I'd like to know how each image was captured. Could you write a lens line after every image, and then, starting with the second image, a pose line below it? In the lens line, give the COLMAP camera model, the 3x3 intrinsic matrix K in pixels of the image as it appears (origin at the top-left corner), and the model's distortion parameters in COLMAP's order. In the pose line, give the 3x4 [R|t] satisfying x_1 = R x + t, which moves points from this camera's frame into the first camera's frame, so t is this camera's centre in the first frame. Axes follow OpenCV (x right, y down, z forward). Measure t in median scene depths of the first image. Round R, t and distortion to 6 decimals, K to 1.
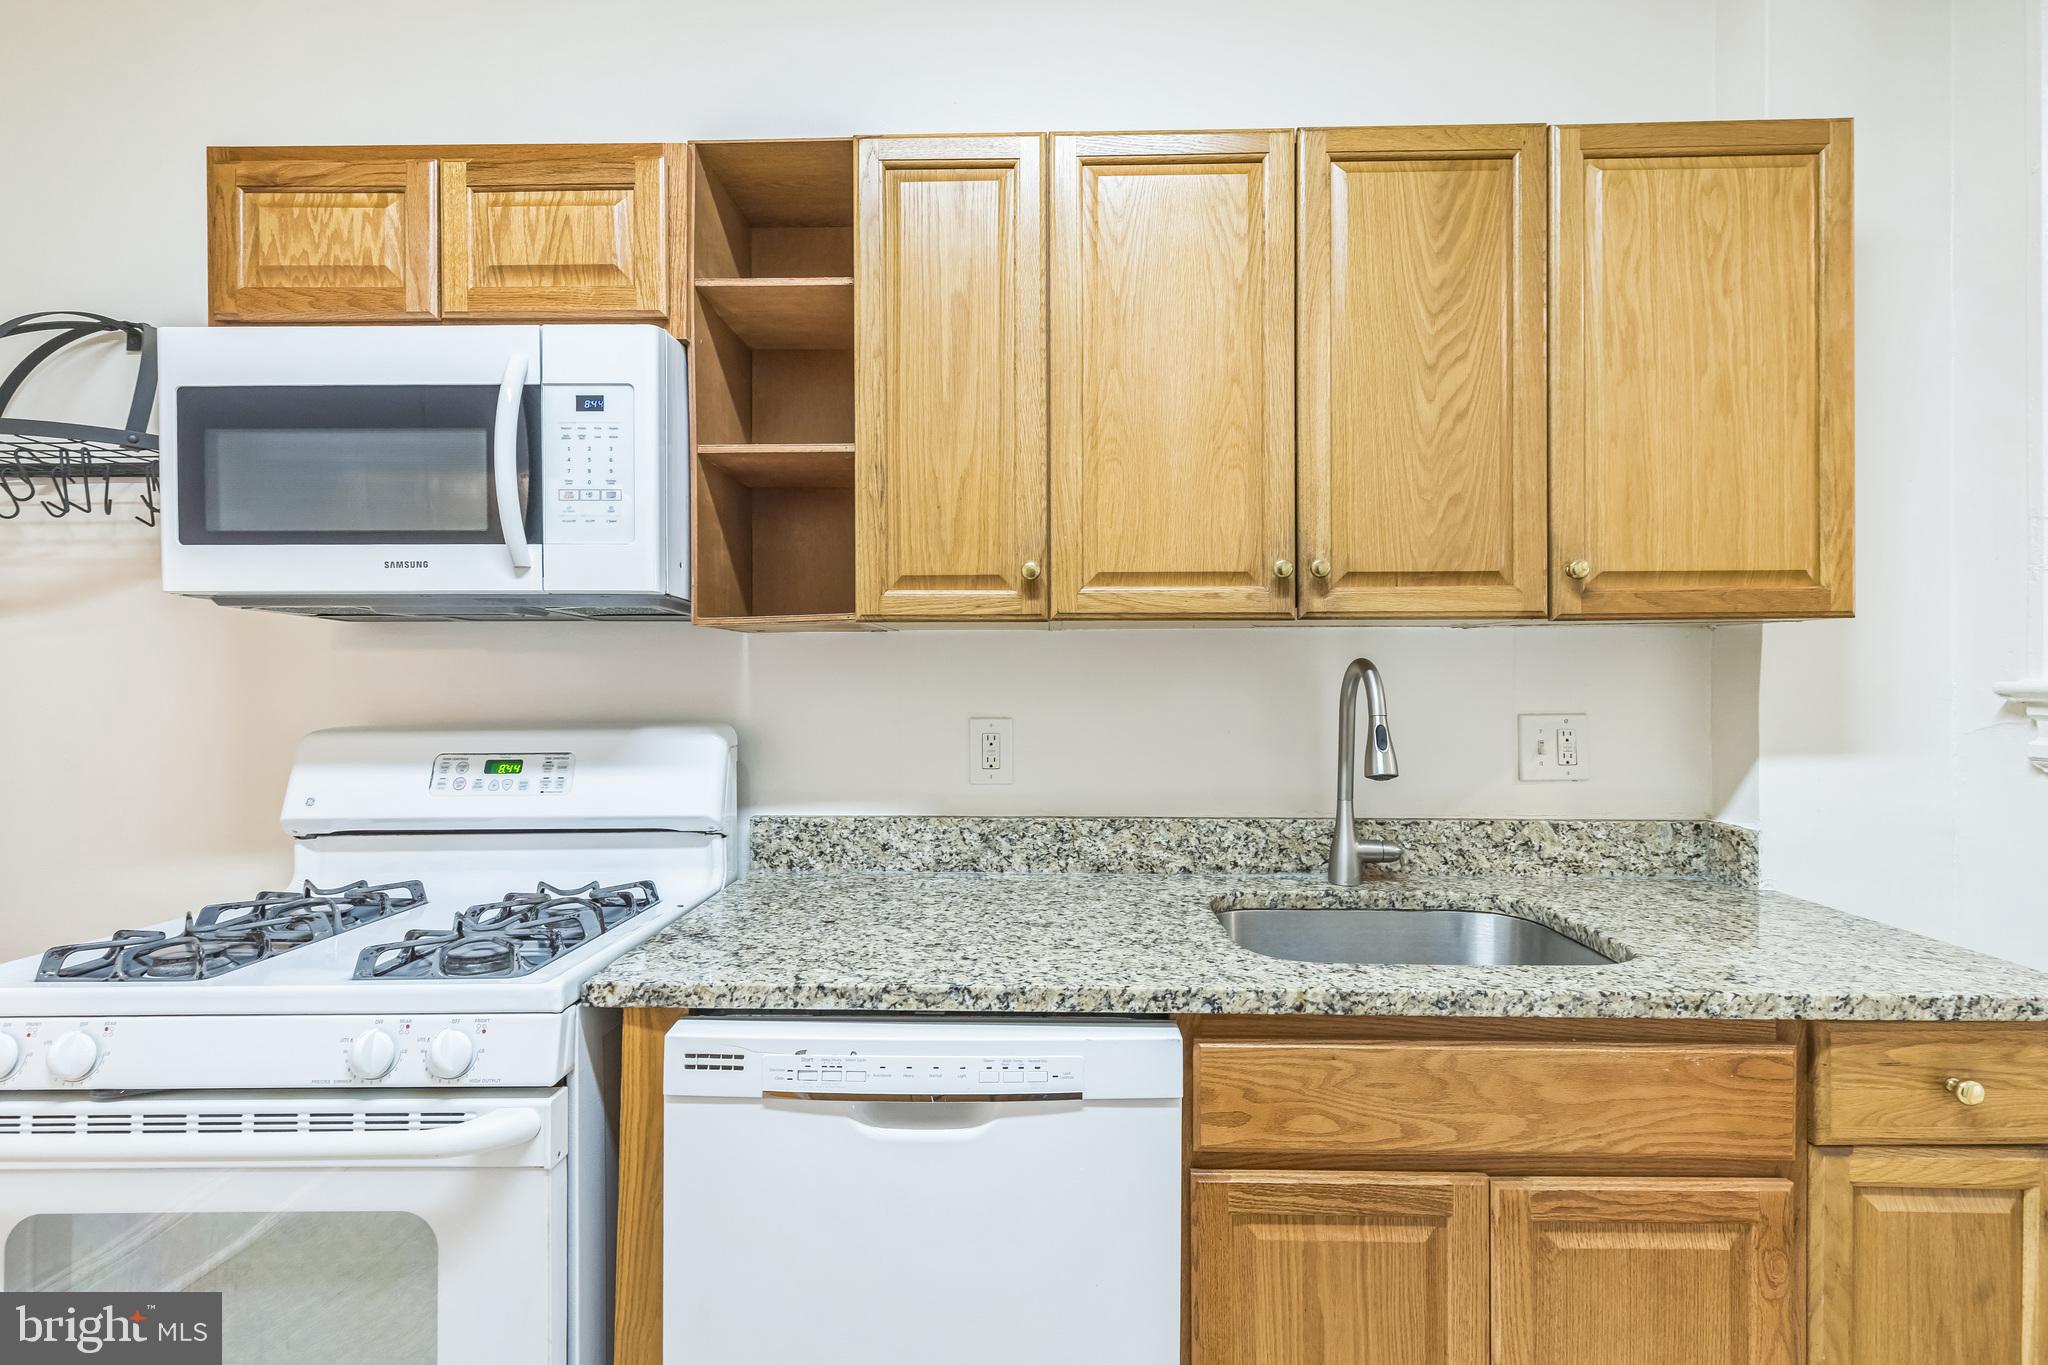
lens RADIAL K [[934.9, 0, 1017.8], [0, 934.9, 682.6], [0, 0, 1]] dist [0.005679, -0.000716]
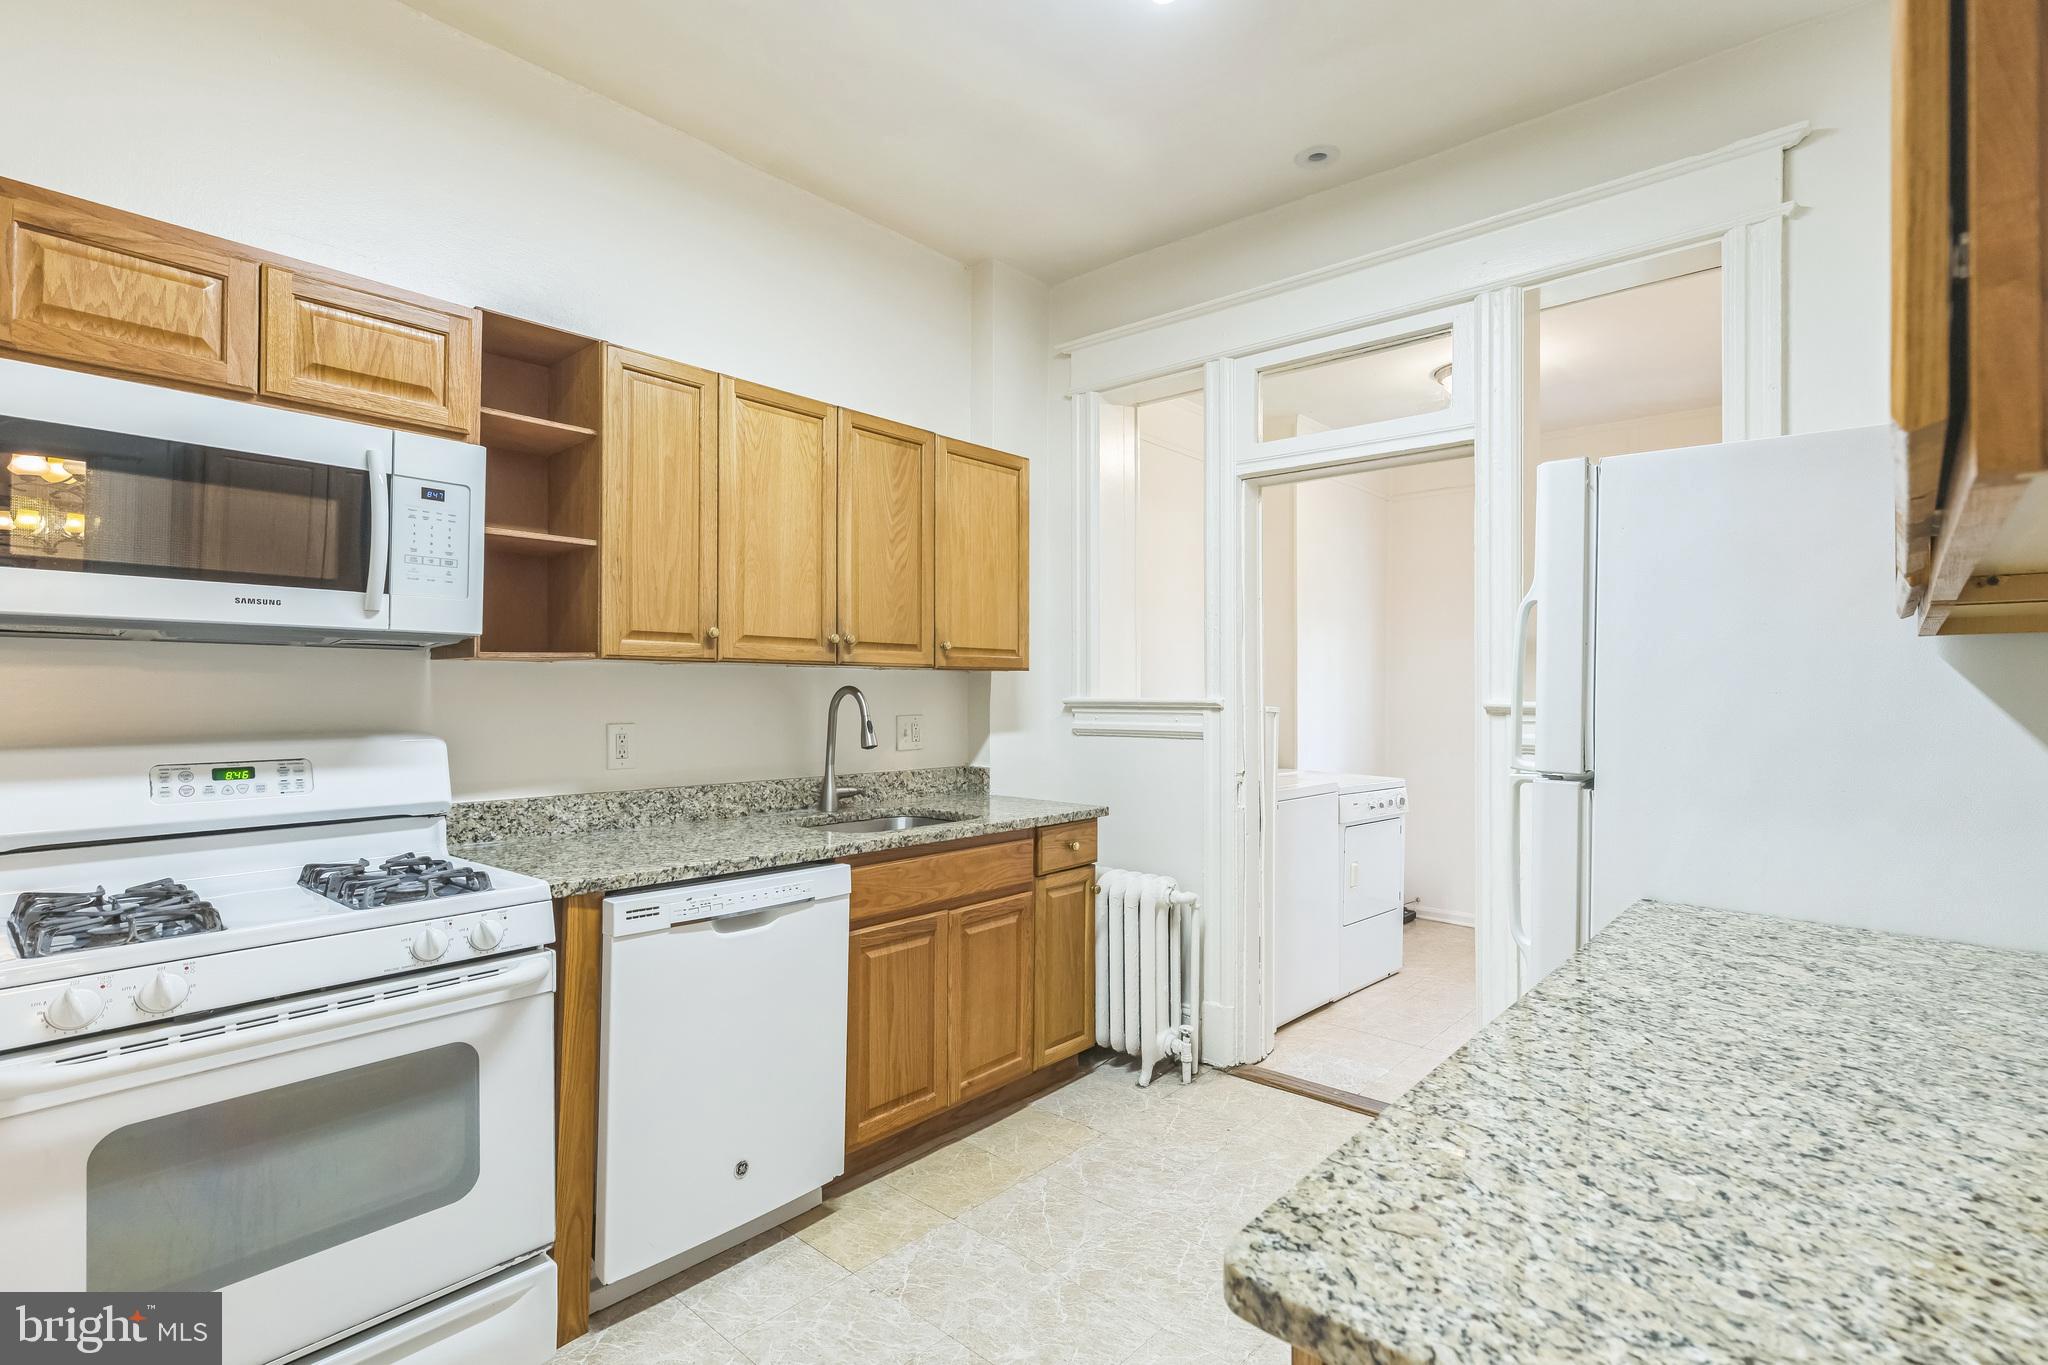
lens RADIAL K [[934.9, 0, 991.3], [0, 934.9, 714.6], [0, 0, 1]] dist [0.005679, -0.000716]
pose [[0.677188, -0.012870, 0.735697, -0.883073], [0.001986, 0.999875, 0.015663, 0.003193], [-0.735807, -0.009146, 0.677130, -0.509198]]
